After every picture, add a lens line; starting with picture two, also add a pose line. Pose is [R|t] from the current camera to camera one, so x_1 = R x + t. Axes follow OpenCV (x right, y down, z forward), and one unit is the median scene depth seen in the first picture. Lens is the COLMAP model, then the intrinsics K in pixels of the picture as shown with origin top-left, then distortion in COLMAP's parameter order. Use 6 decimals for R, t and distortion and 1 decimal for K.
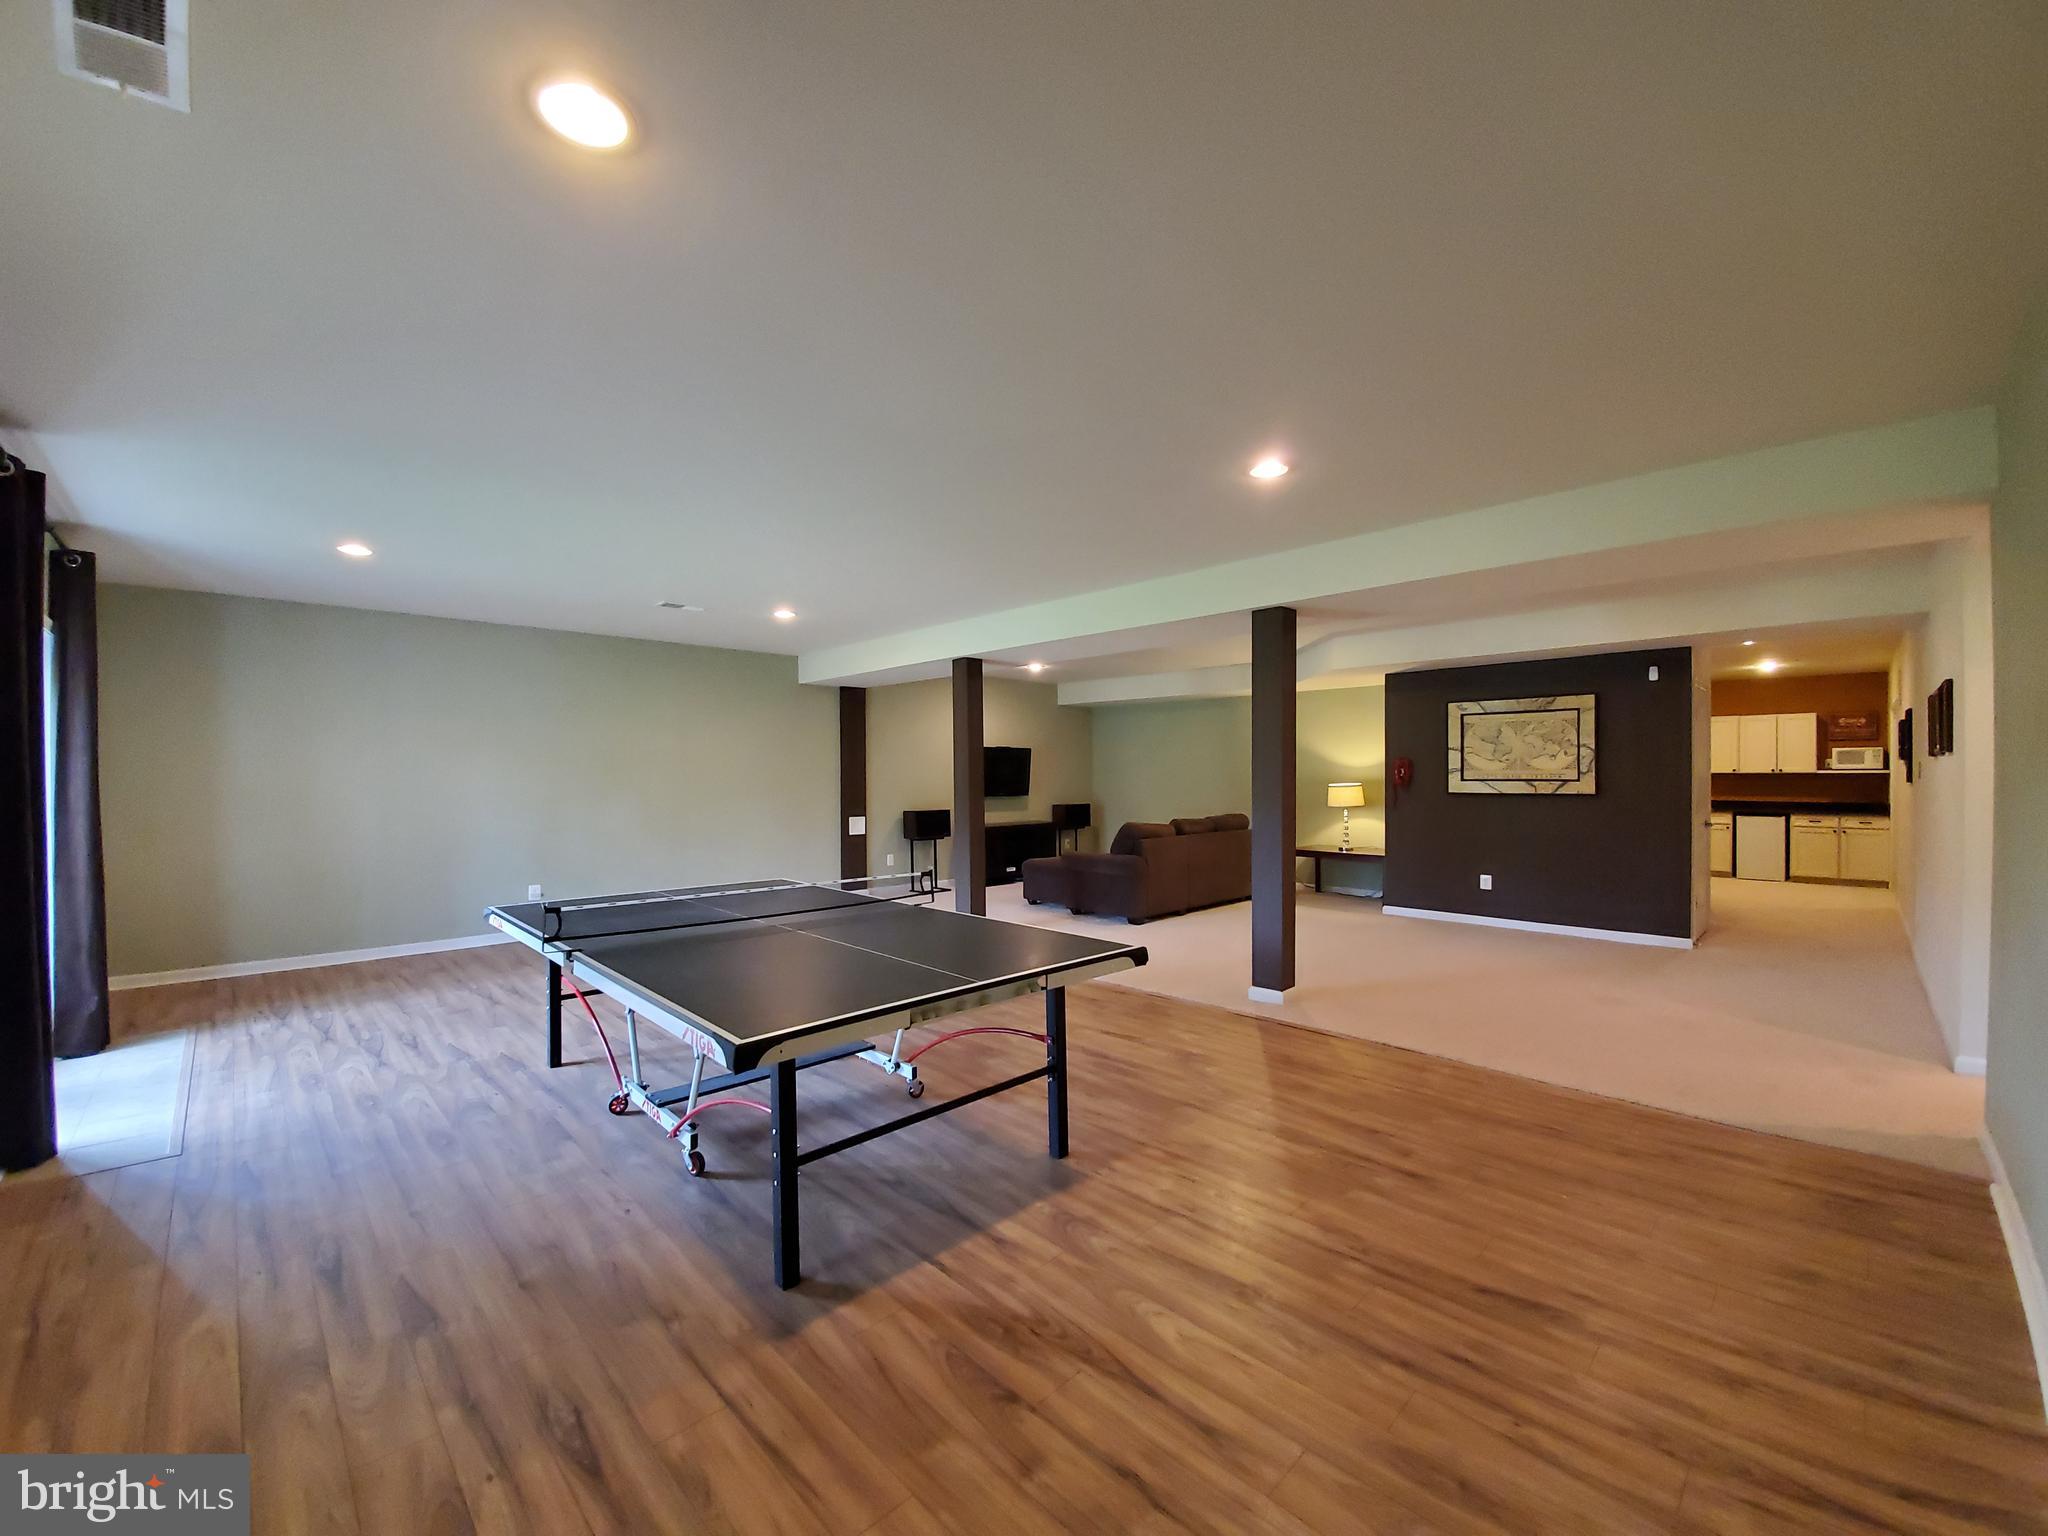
lens RADIAL K [[812.7, 0, 1005.8], [0, 812.7, 783.3], [0, 0, 1]] dist [-0.006715, -0.007342]
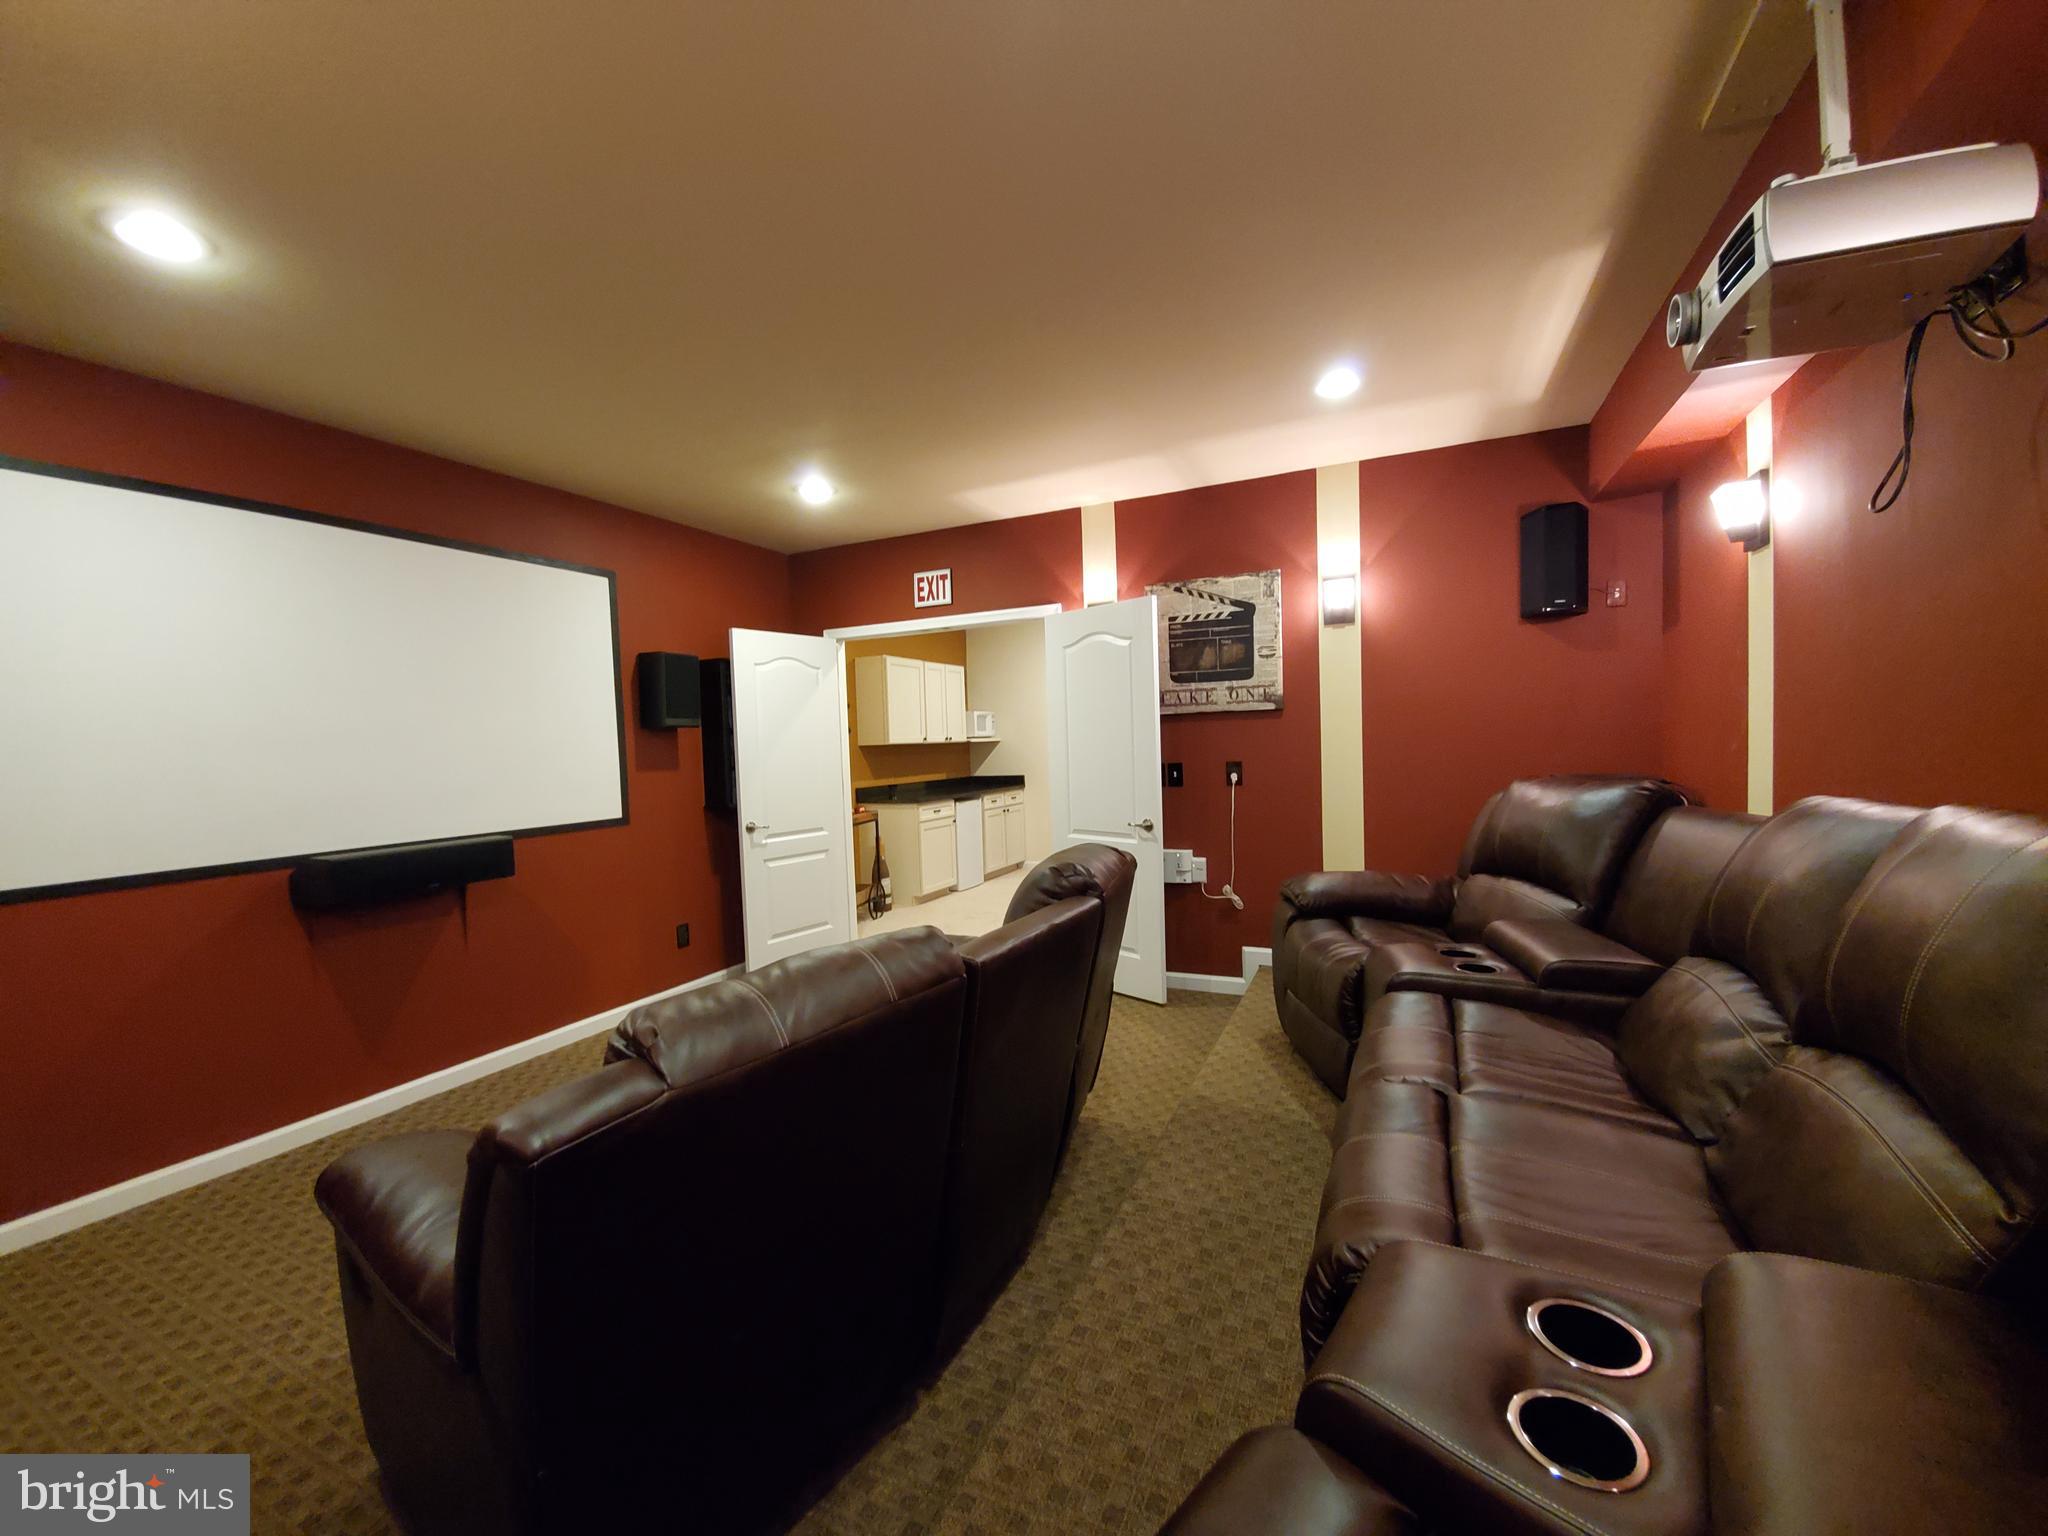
lens RADIAL K [[812.7, 0, 1020.4], [0, 812.7, 779.0], [0, 0, 1]] dist [-0.006715, -0.007342]
pose [[-0.346098, -0.025924, 0.937840, 0.304362], [0.054469, 0.997377, 0.047671, -0.014972], [-0.936616, 0.067582, -0.343778, 1.621157]]
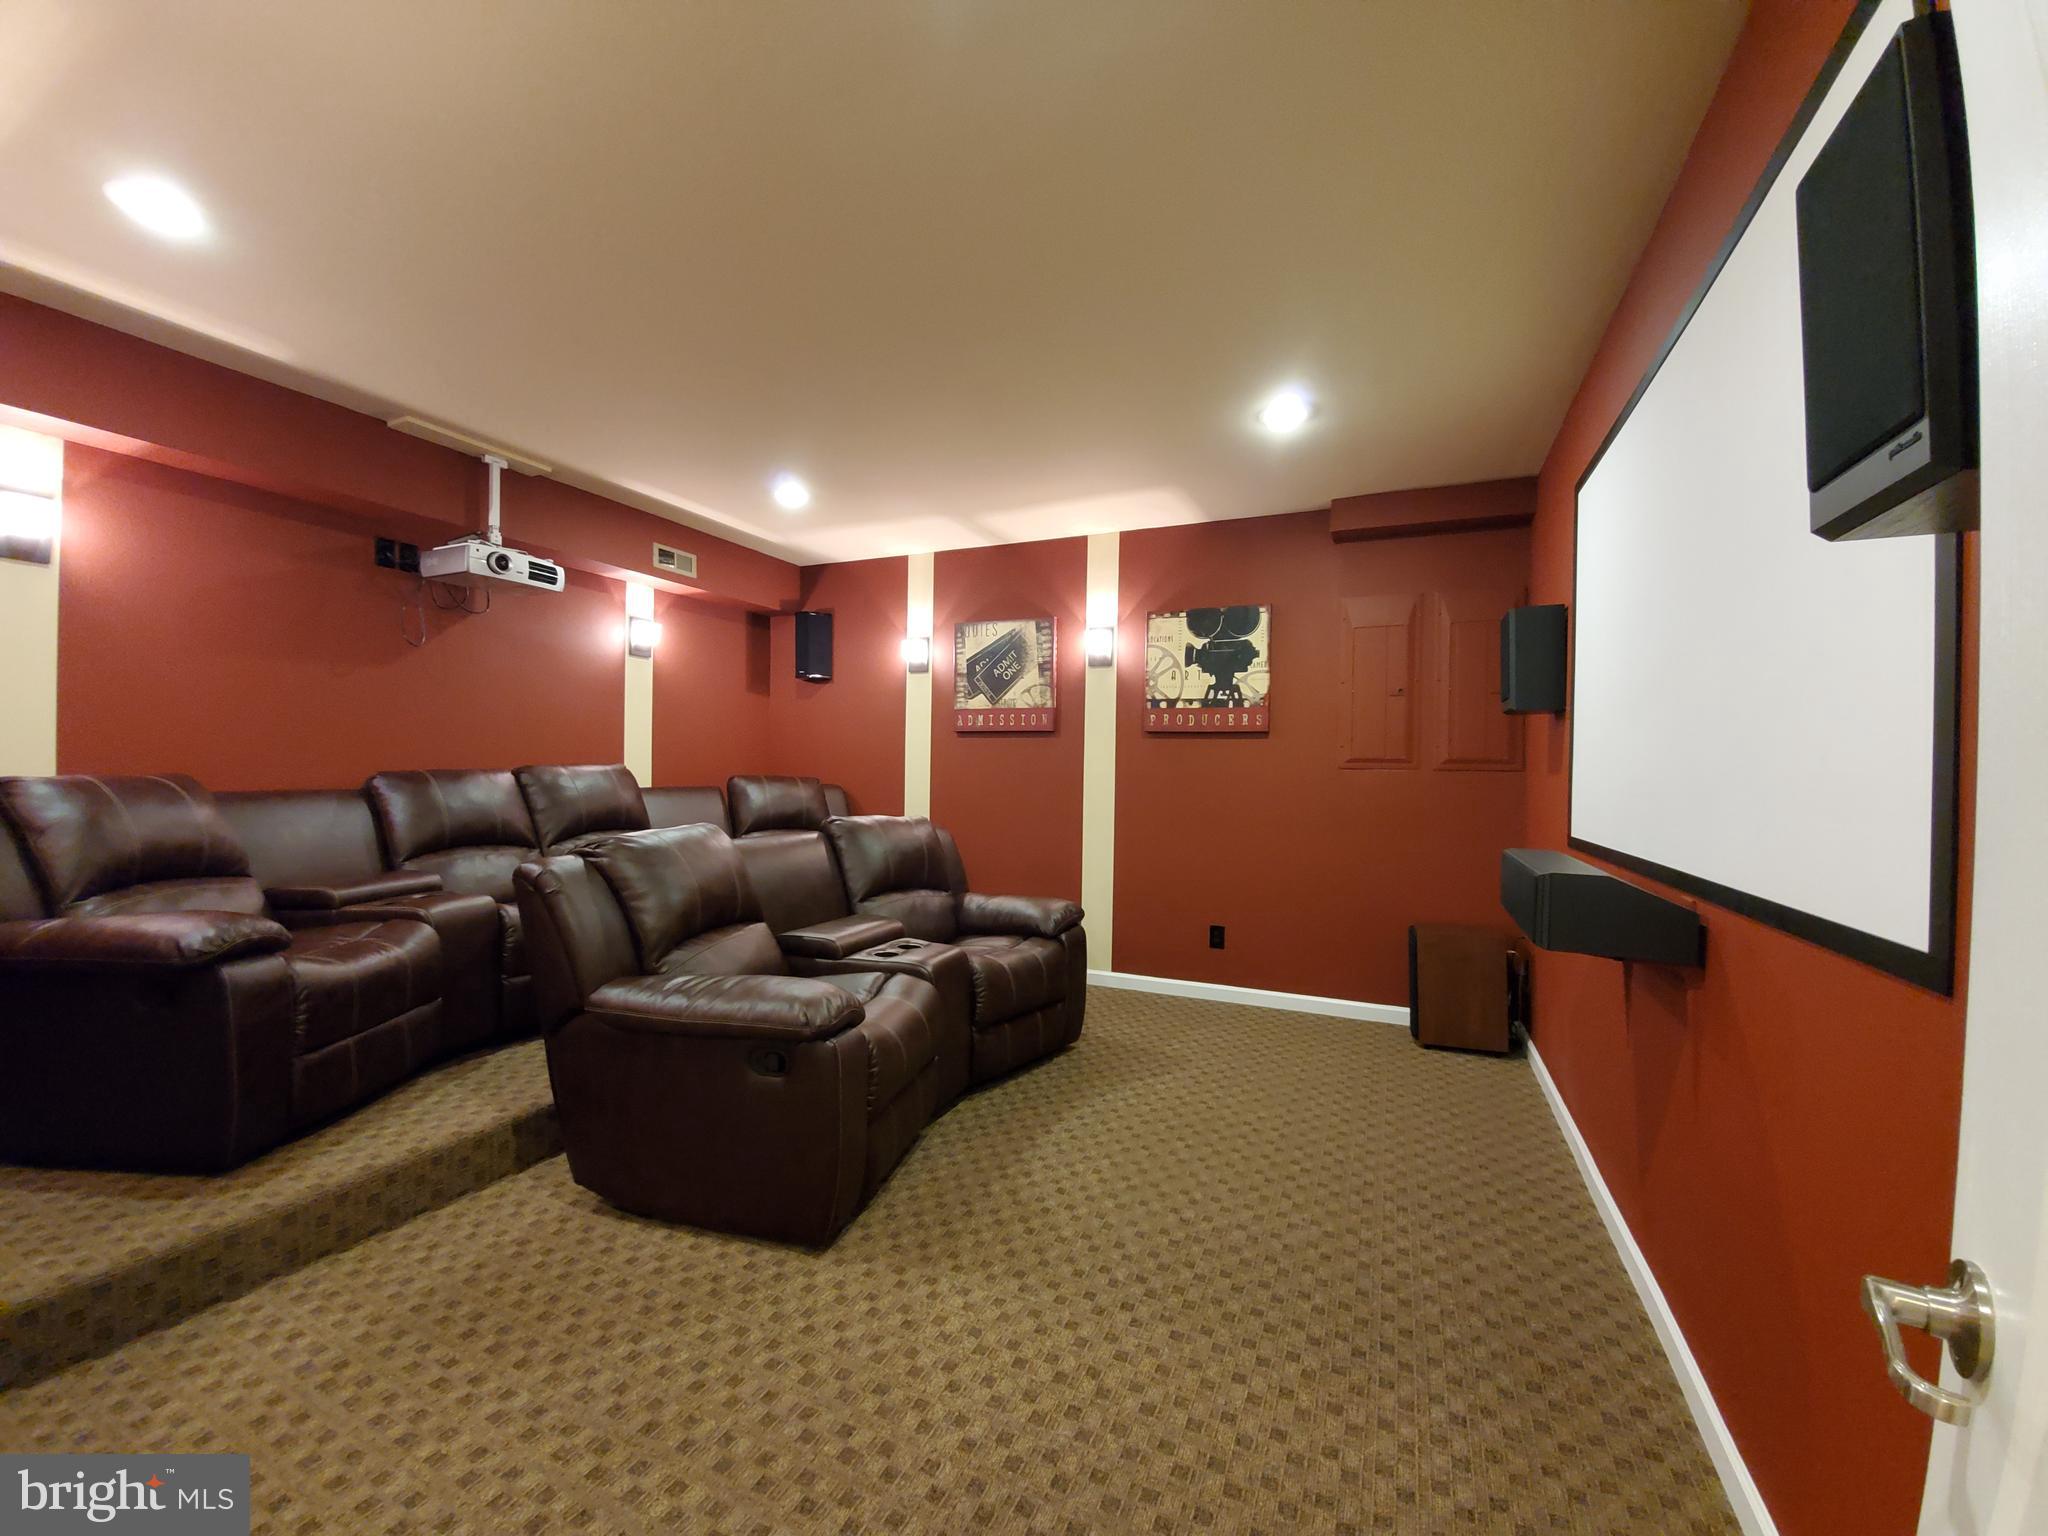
lens RADIAL K [[812.7, 0, 1032.4], [0, 812.7, 780.5], [0, 0, 1]] dist [-0.006715, -0.007342]
pose [[0.363202, 0.020958, -0.931475, 0.968927], [-0.034700, 0.999358, 0.008955, -0.000669], [0.931064, 0.029070, 0.363696, 1.515414]]
